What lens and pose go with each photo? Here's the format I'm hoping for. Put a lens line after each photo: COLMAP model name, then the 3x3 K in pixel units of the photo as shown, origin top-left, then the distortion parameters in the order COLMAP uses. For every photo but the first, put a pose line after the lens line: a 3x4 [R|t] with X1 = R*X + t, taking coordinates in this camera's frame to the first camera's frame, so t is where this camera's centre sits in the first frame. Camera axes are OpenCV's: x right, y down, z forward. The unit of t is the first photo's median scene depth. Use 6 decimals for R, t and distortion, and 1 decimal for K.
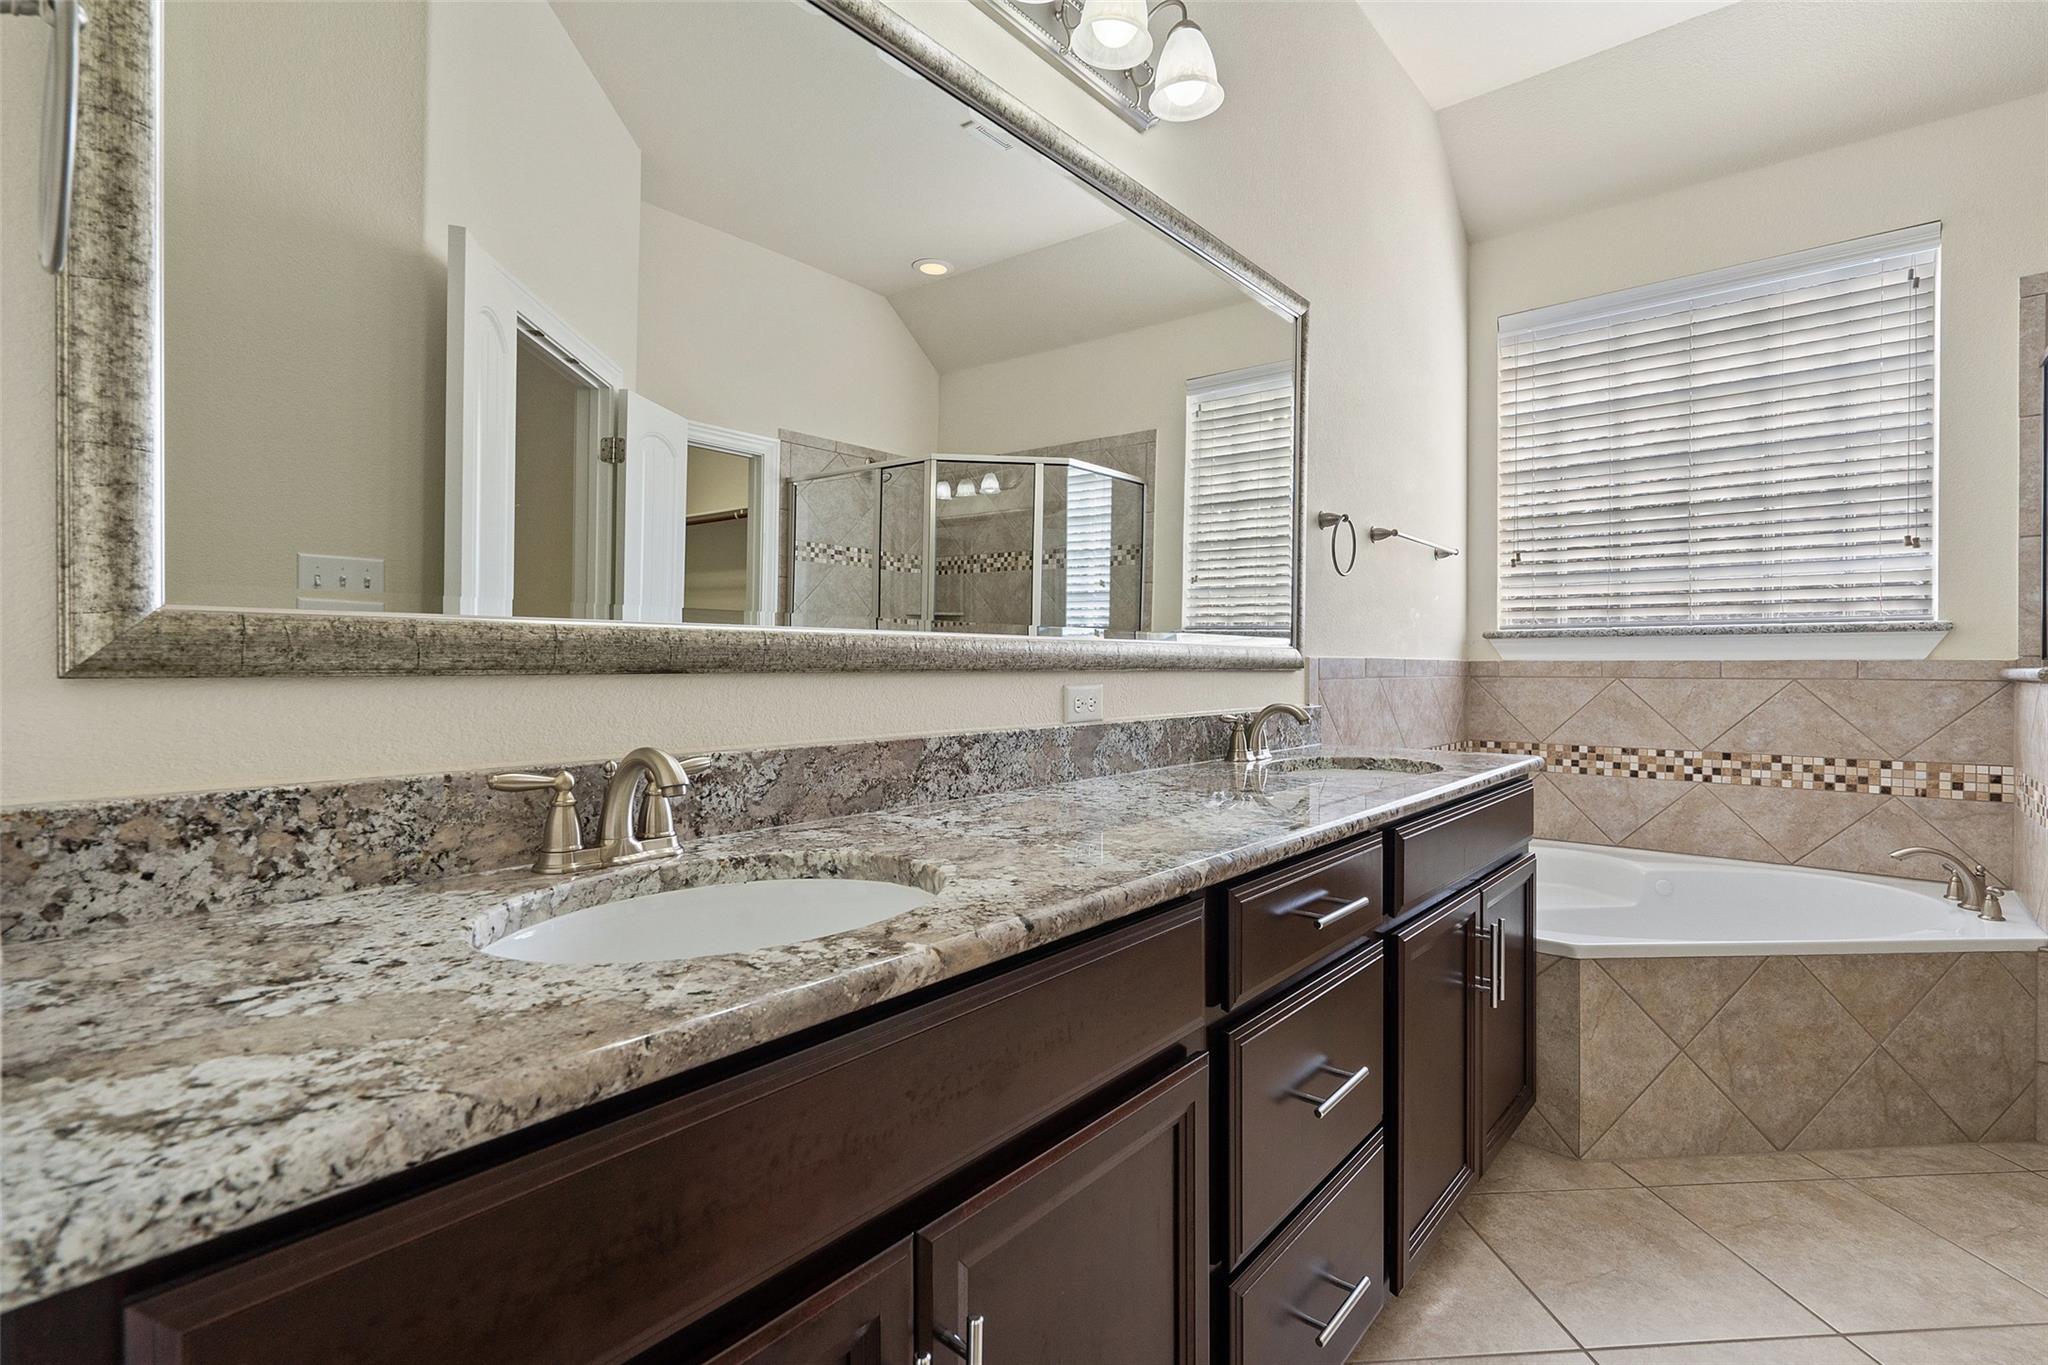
lens RADIAL K [[938.9, 0, 1063.7], [0, 938.9, 669.5], [0, 0, 1]] dist [-0.004582, 0.003512]
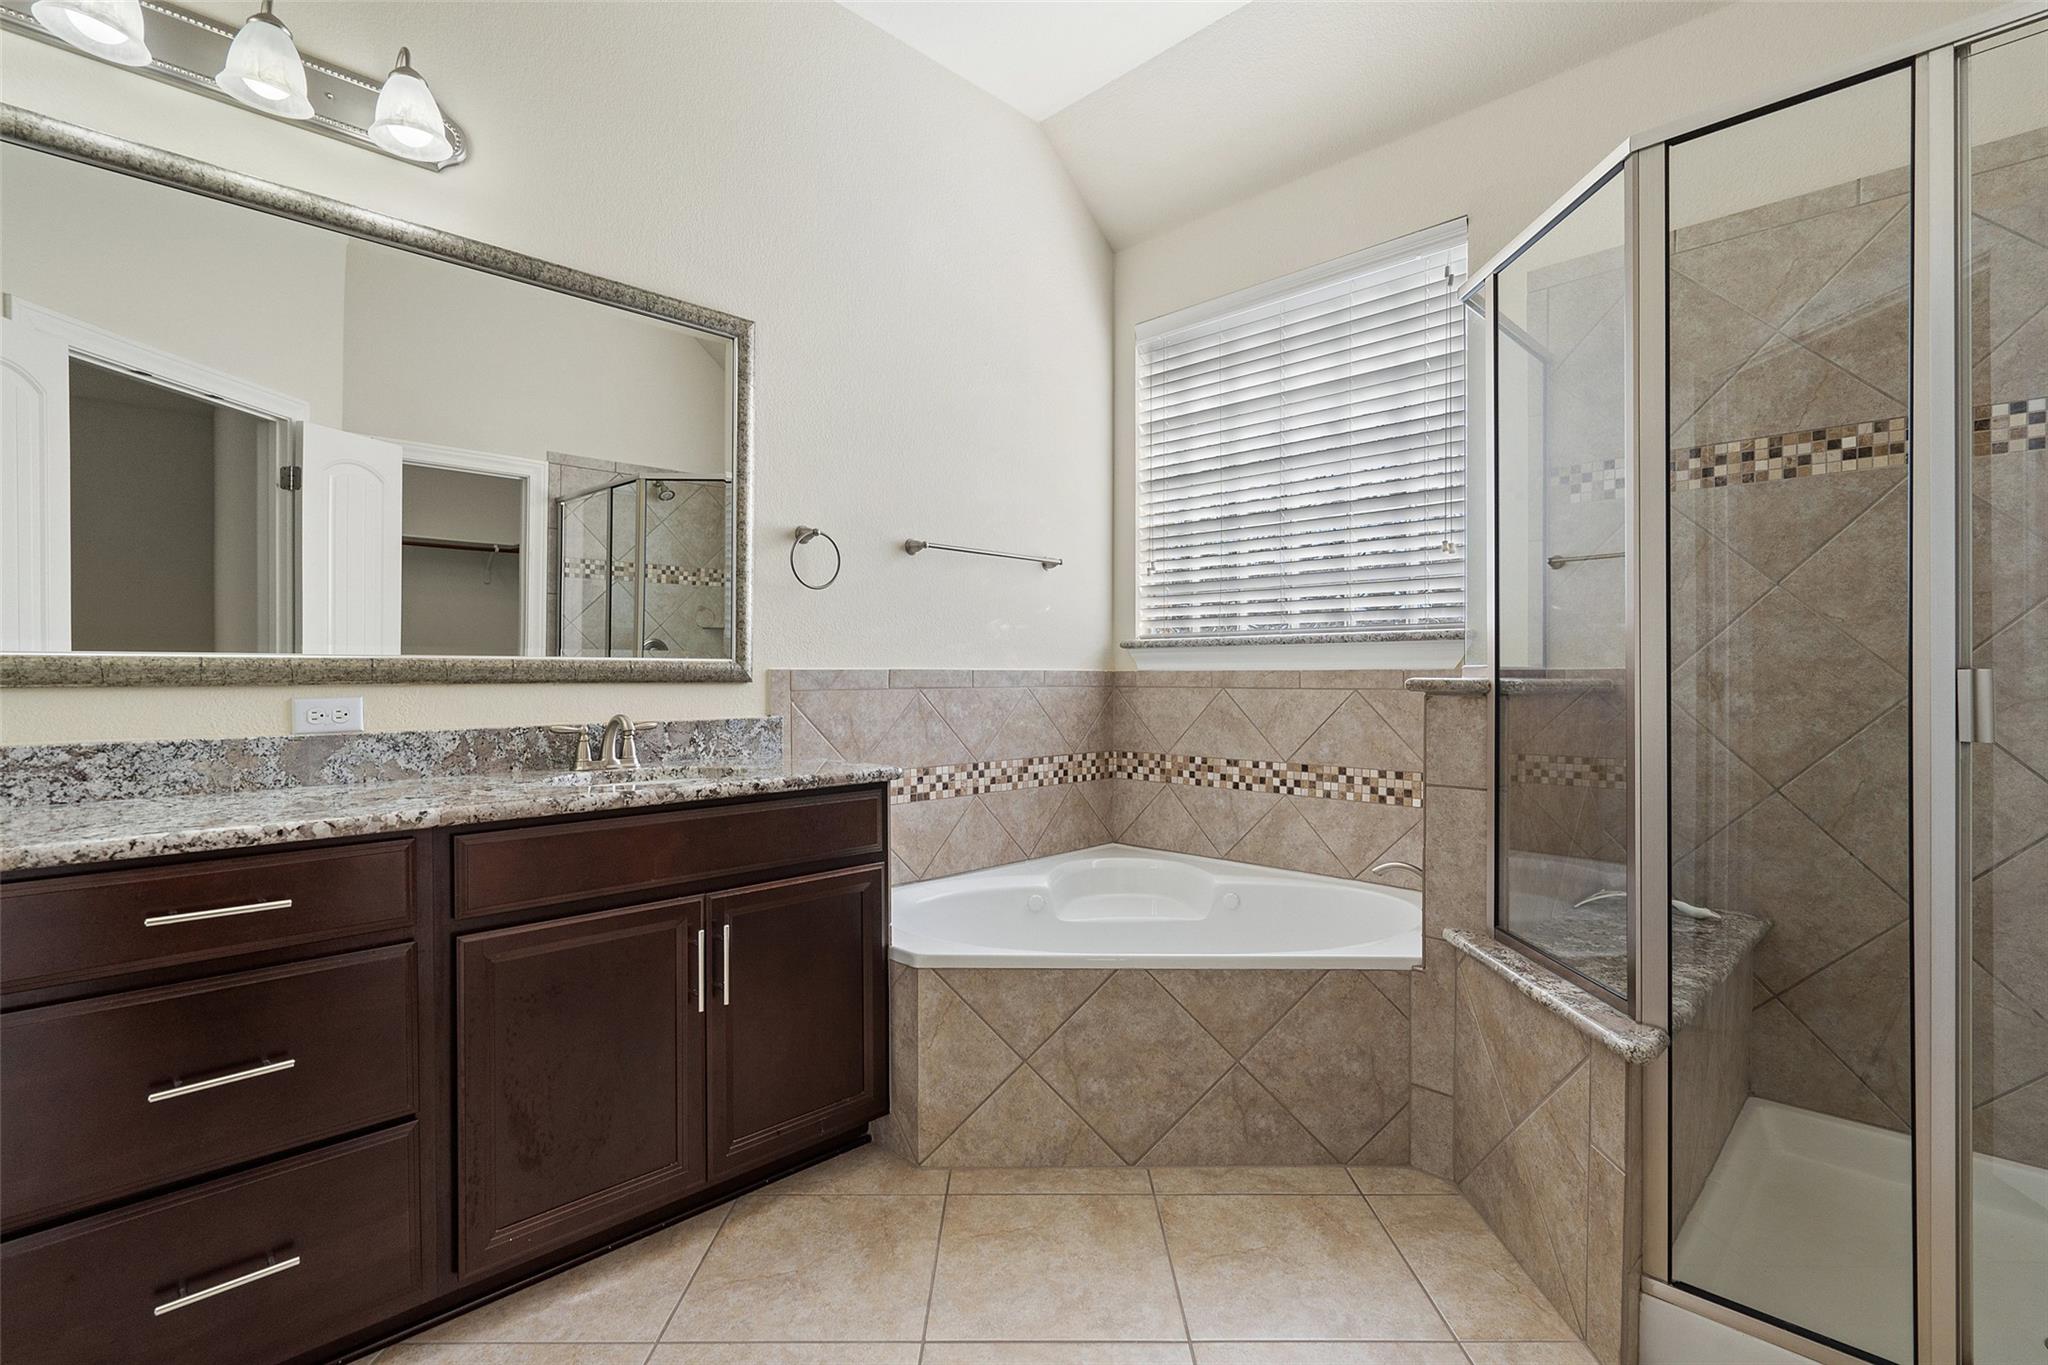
lens RADIAL K [[938.9, 0, 1034.8], [0, 938.9, 680.1], [0, 0, 1]] dist [-0.004582, 0.003512]
pose [[0.996873, -0.003572, -0.078937, 0.733161], [0.003673, 0.999993, 0.001133, -0.001872], [0.078933, -0.001419, 0.996879, 0.003059]]
